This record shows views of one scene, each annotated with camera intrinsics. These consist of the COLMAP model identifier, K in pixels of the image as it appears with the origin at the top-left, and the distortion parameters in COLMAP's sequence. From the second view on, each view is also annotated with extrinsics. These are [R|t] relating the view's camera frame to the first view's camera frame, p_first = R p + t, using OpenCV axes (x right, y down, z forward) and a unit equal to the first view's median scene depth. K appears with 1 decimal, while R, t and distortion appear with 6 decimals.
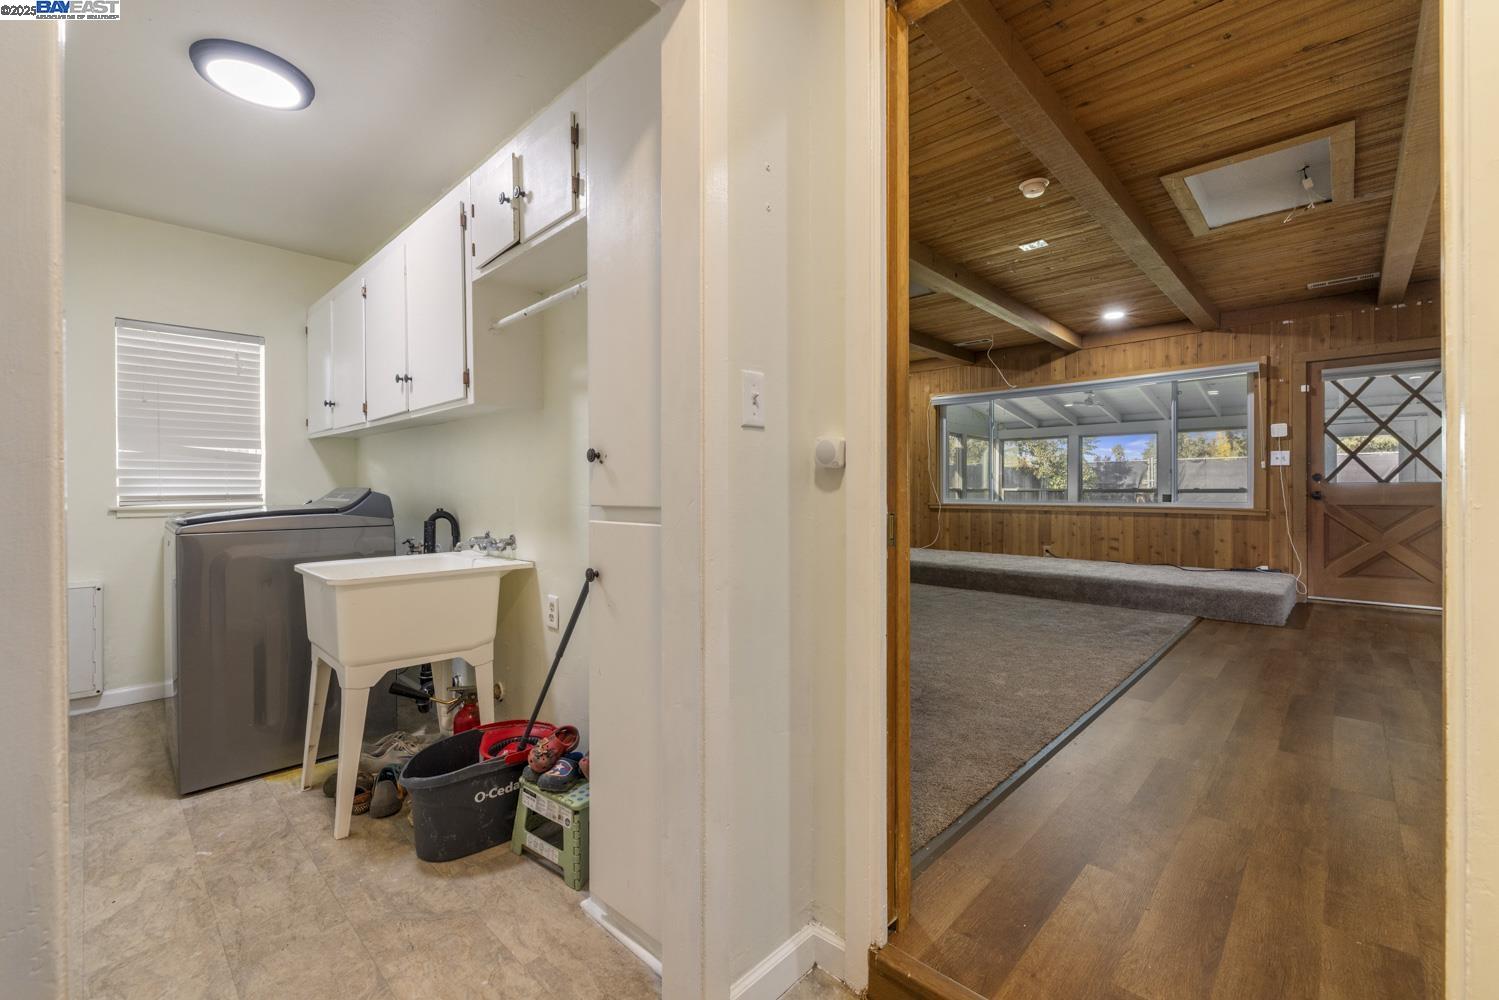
lens RADIAL K [[630.6, 0, 743.1], [0, 630.6, 492.4], [0, 0, 1]] dist [-0.001340, 0.001206]
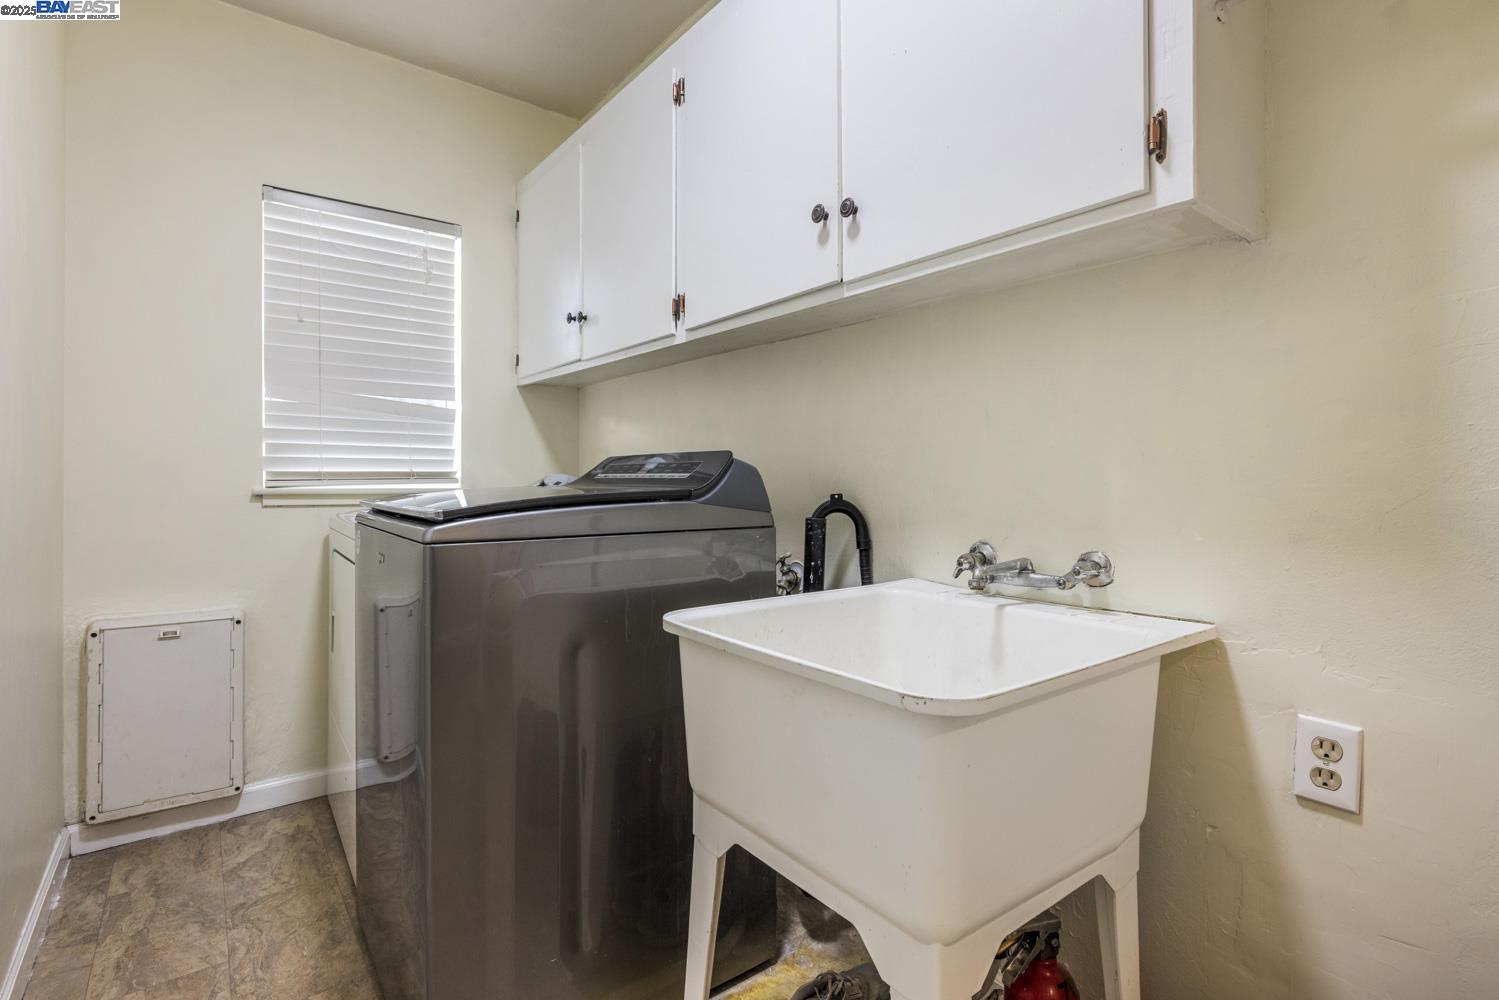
lens RADIAL K [[731.5, 0, 744.9], [0, 731.5, 486.7], [0, 0, 1]] dist [0.003264, 0.000831]
pose [[0.987340, 0.006244, -0.158495, -0.405244], [-0.006015, 0.999980, 0.001923, 0.016794], [0.158504, -0.000946, 0.987358, 0.357625]]
